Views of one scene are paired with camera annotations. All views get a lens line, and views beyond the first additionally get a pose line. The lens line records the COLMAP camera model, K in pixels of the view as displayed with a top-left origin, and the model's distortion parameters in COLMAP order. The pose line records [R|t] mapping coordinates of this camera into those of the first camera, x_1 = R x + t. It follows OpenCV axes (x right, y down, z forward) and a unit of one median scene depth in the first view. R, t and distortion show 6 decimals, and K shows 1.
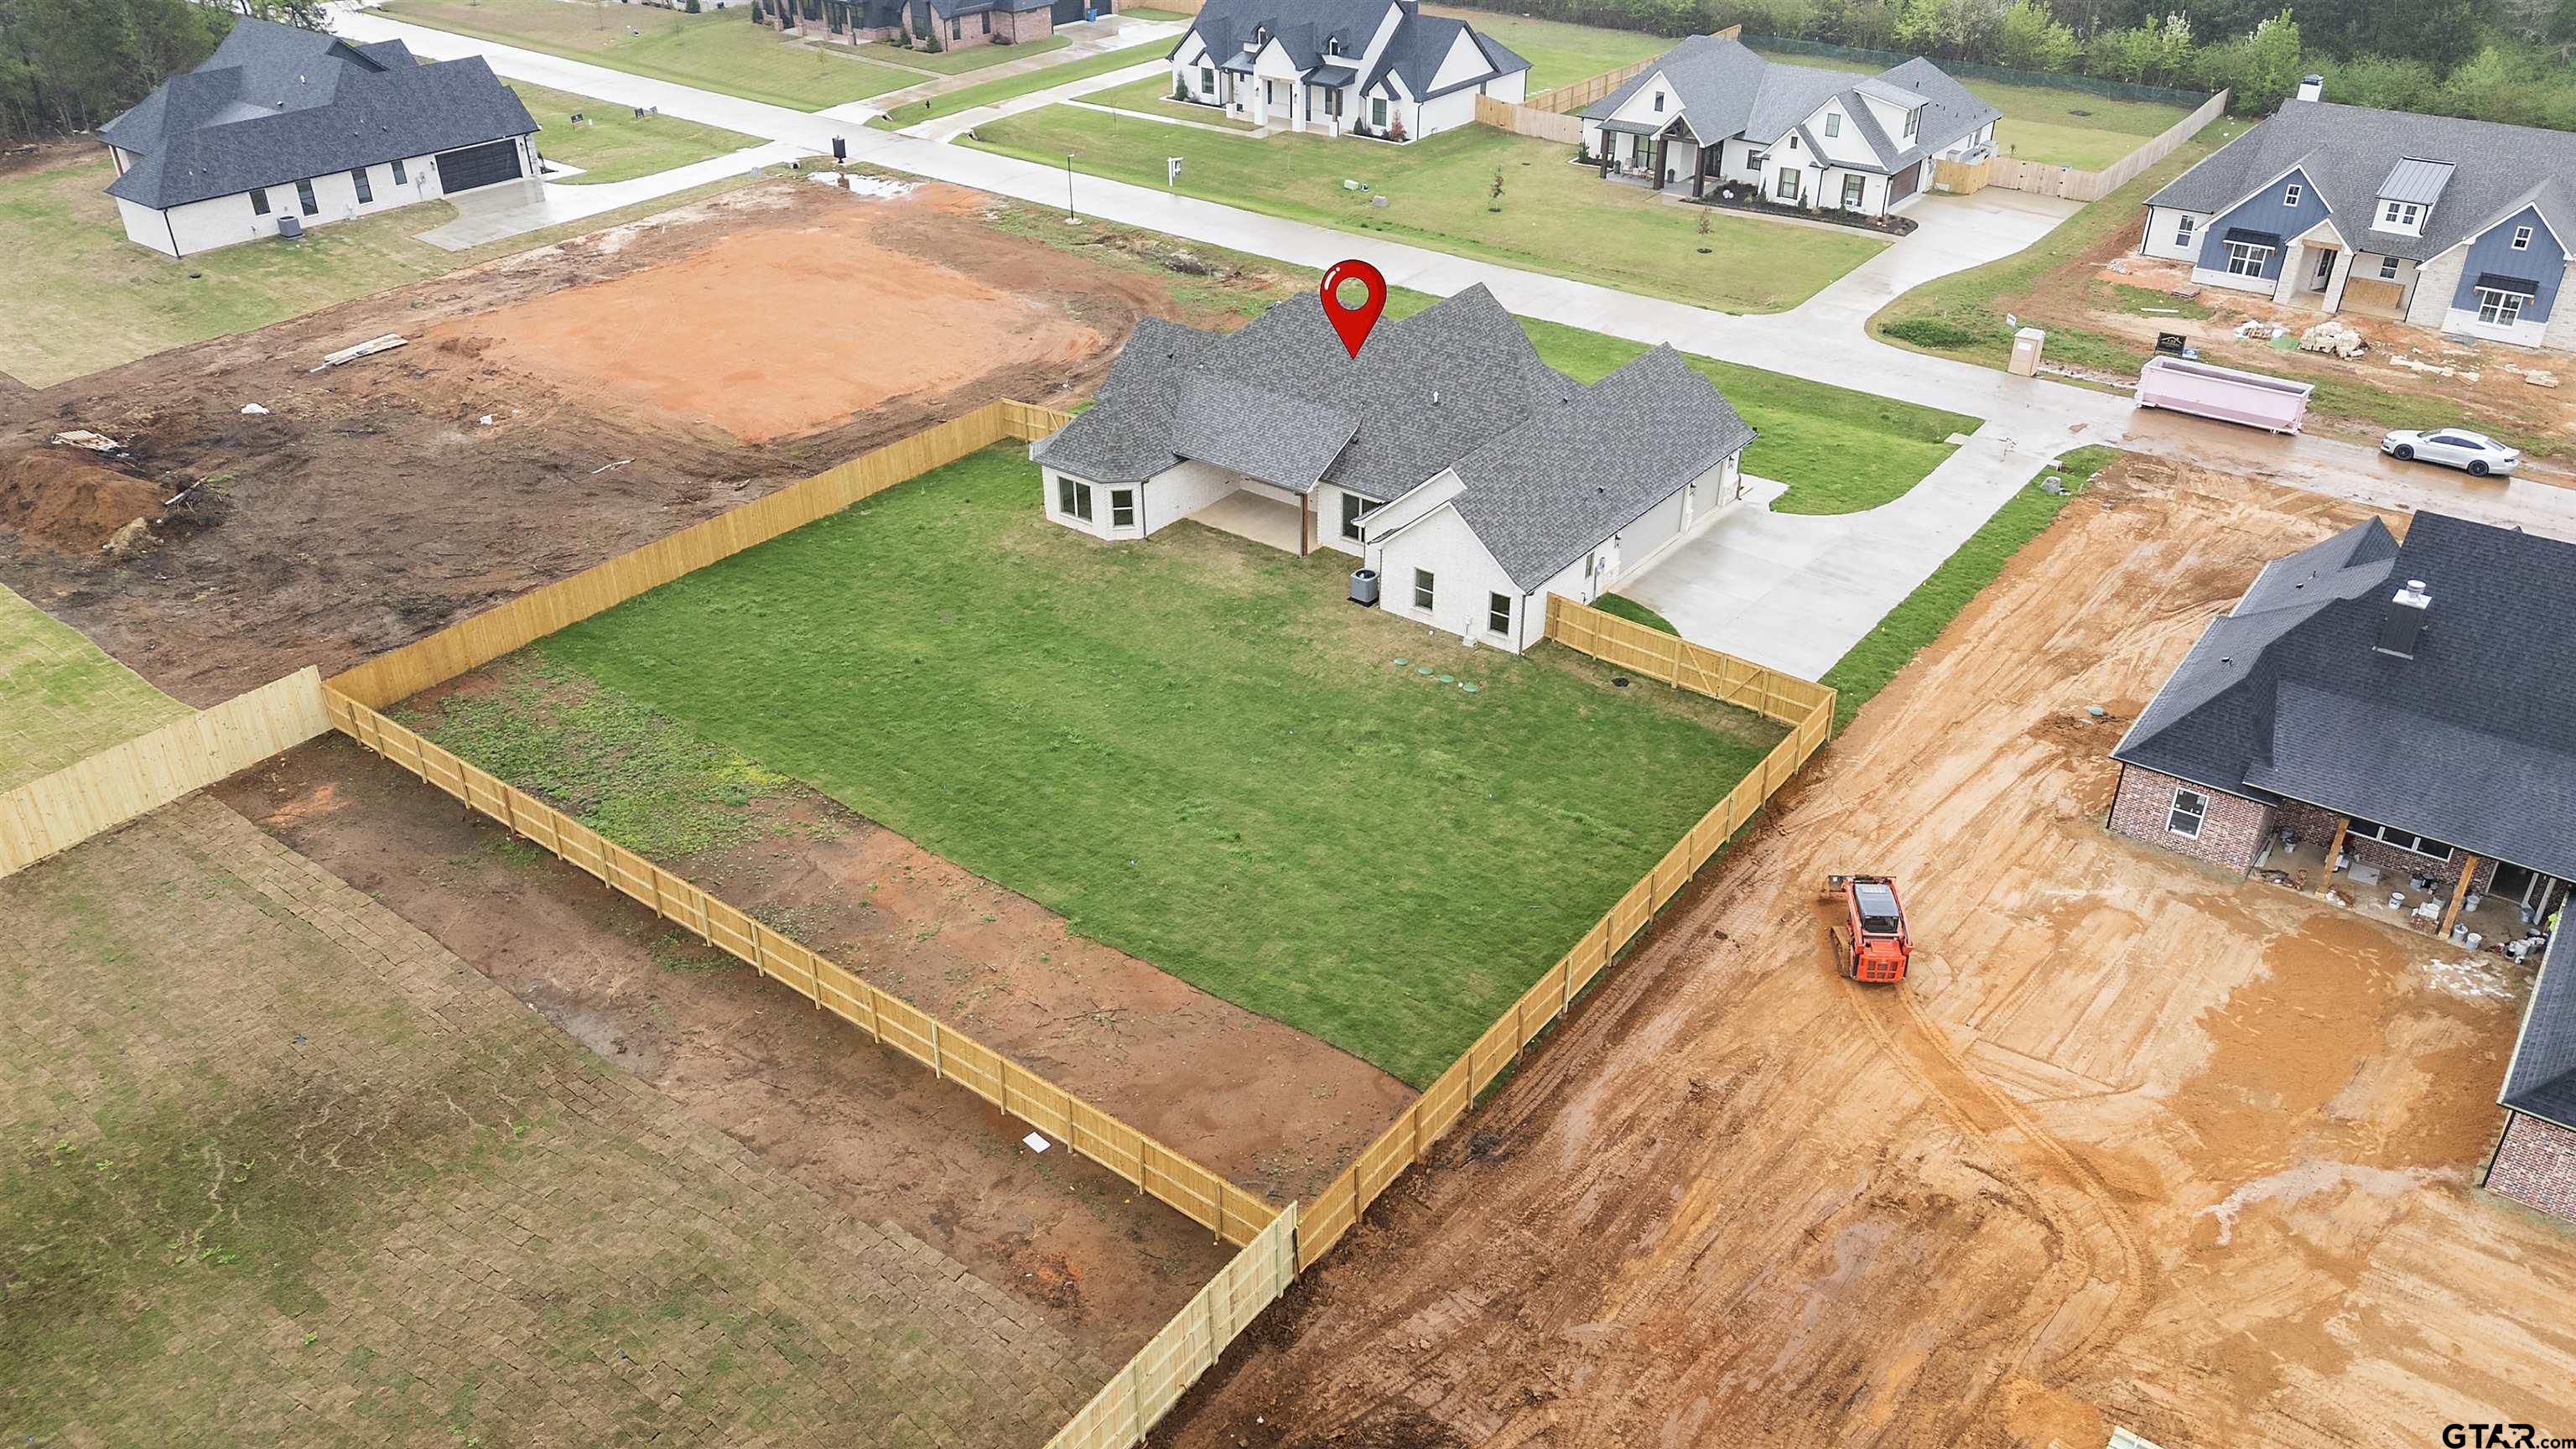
lens RADIAL K [[1885.6, 0, 1288.0], [0, 1885.6, 724.5], [0, 0, 1]] dist [0.062186, -0.049866]
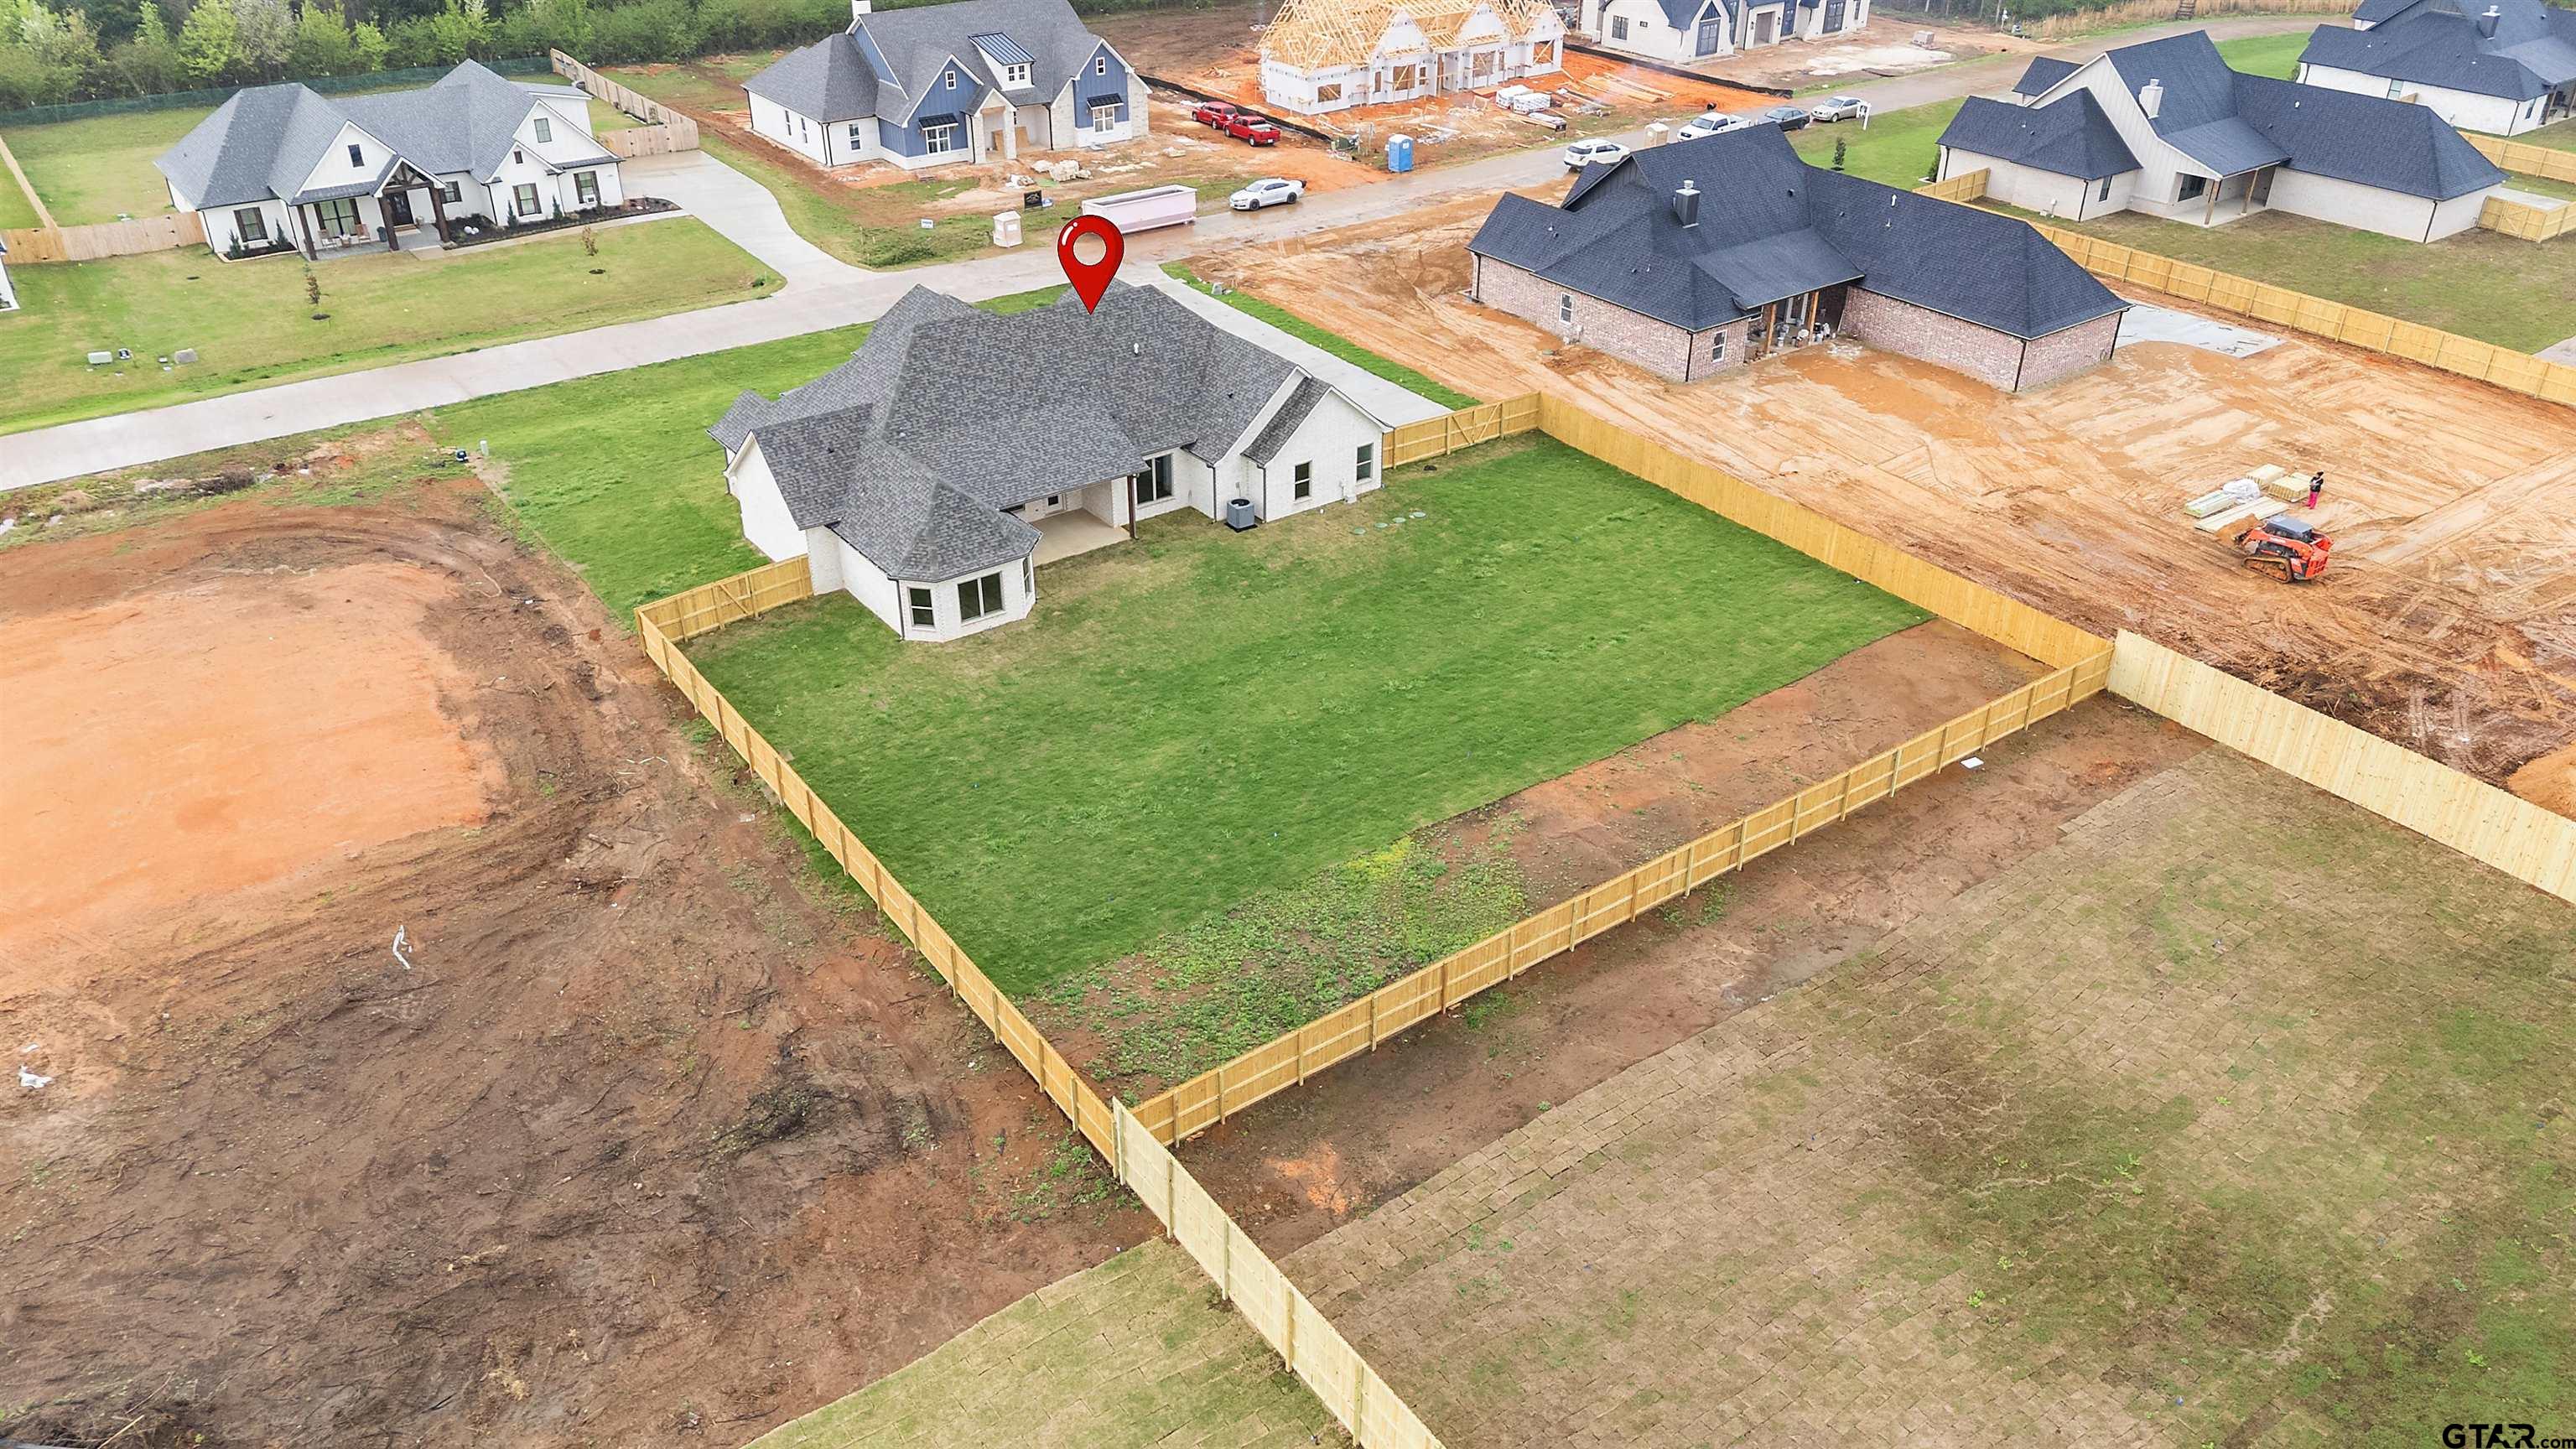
lens RADIAL K [[1885.6, 0, 1288.0], [0, 1885.6, 724.5], [0, 0, 1]] dist [0.062186, -0.049866]
pose [[0.281538, -0.486799, 0.826900, -0.687693], [0.483743, 0.816241, 0.315822, -0.230447], [-0.828691, 0.311091, 0.465289, 0.388518]]
